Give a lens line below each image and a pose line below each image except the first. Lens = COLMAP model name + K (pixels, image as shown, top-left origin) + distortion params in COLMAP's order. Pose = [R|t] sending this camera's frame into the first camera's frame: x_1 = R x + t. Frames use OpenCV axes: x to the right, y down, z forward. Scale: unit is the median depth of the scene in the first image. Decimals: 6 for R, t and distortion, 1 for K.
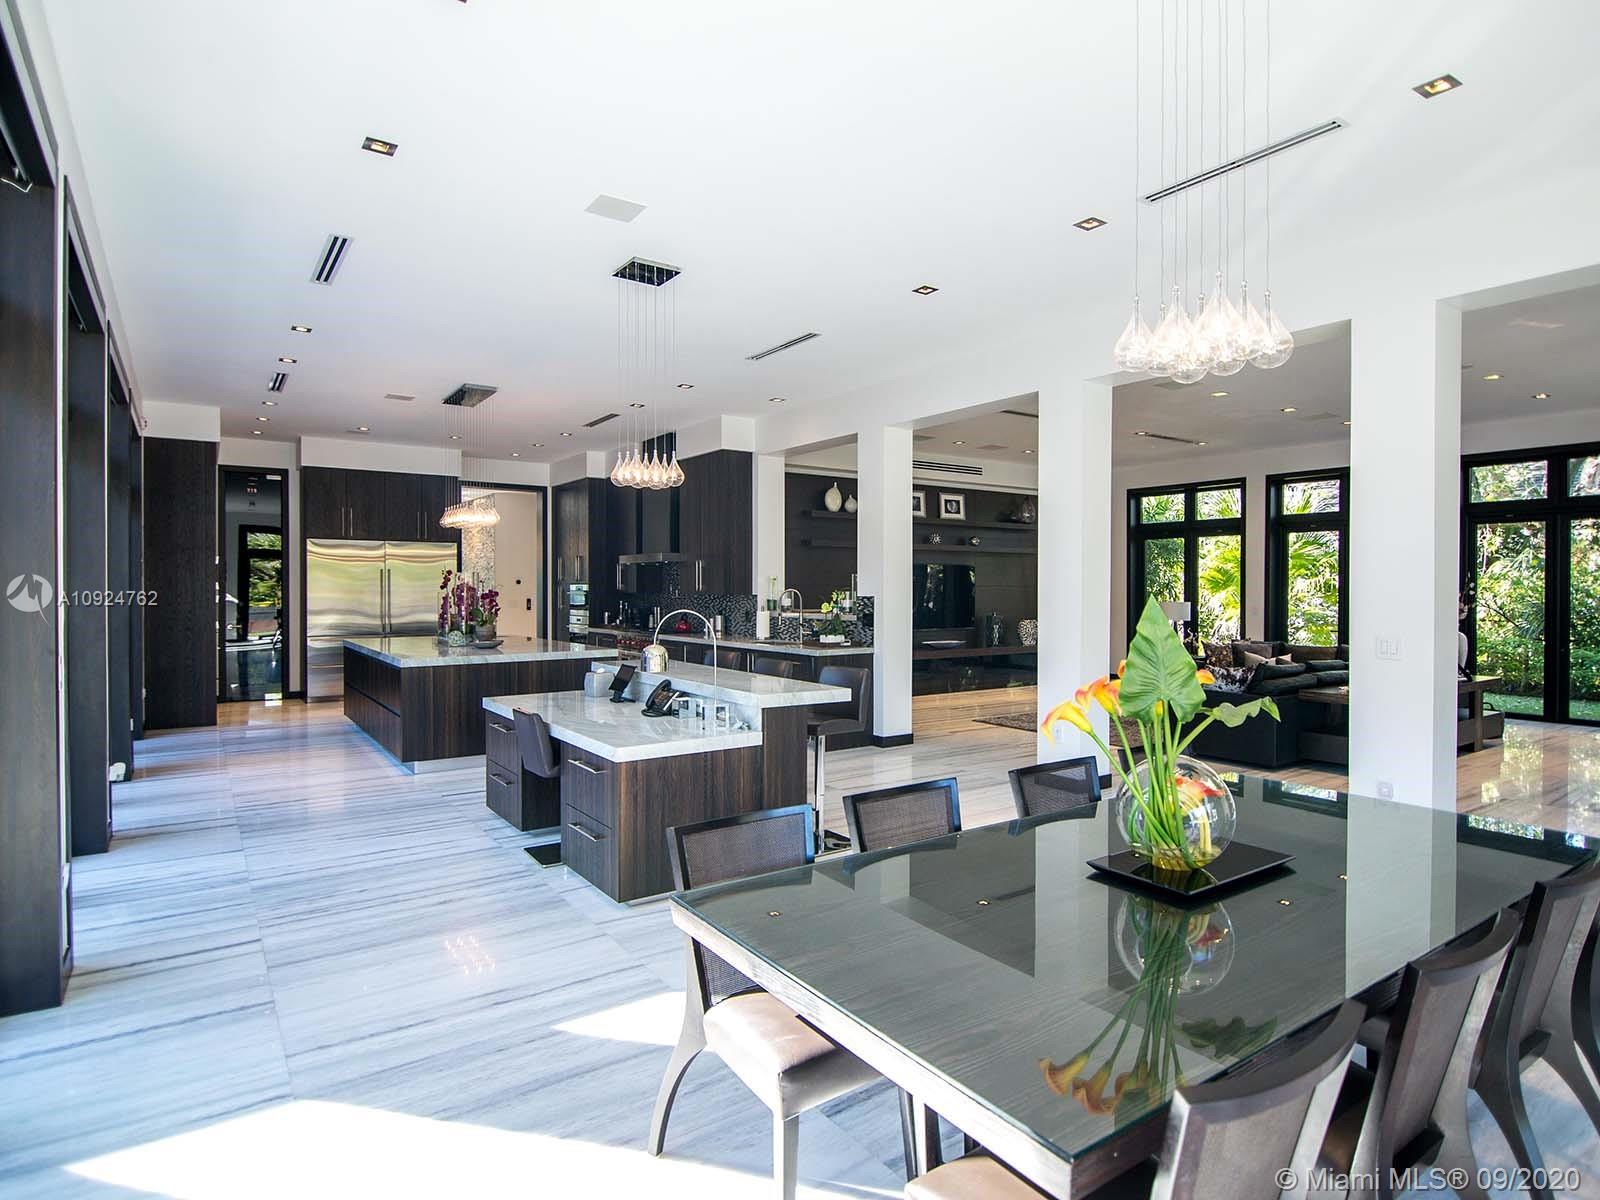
lens RADIAL K [[890.3, 0, 822.0], [0, 890.3, 595.5], [0, 0, 1]] dist [-0.003947, -0.002468]
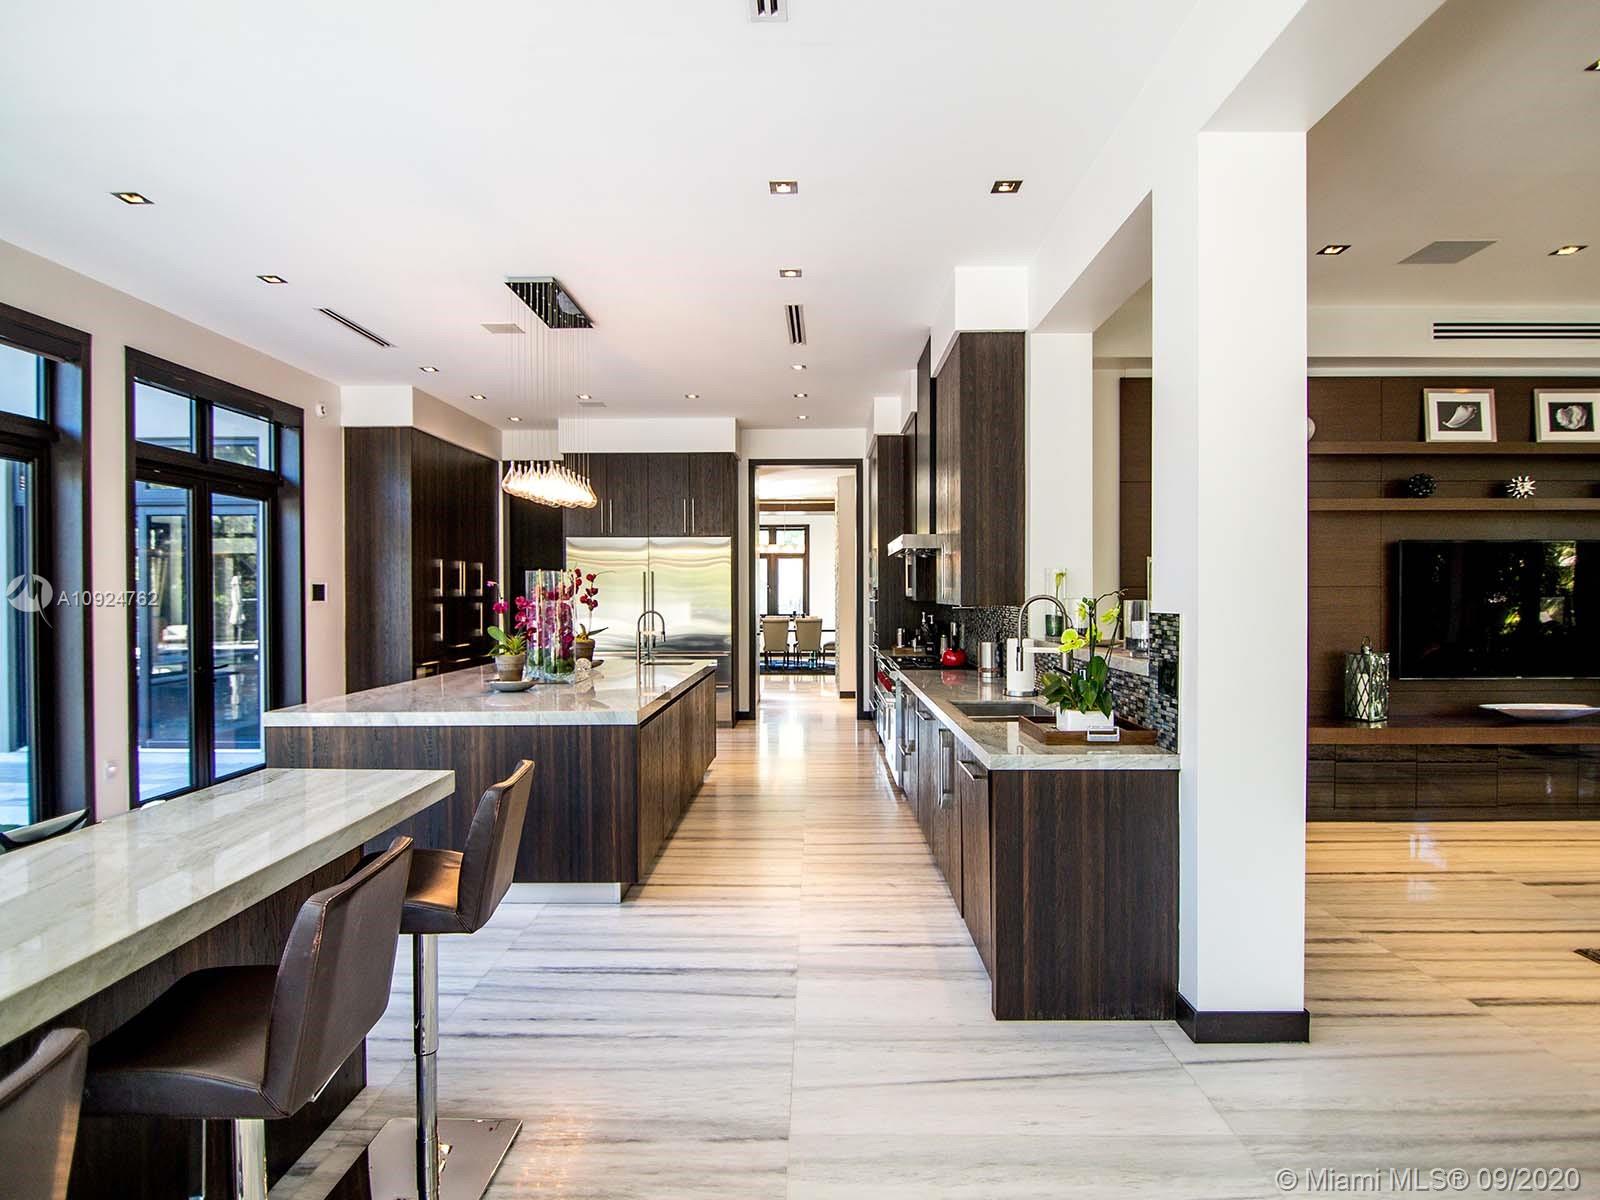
lens RADIAL K [[871.2, 0, 800.5], [0, 871.2, 598.0], [0, 0, 1]] dist [-0.006148, -0.003031]
pose [[0.801839, -0.000452, -0.597540, 0.104494], [-0.001112, 0.999997, -0.002249, -0.003457], [0.597539, 0.002468, 0.801836, 0.442522]]
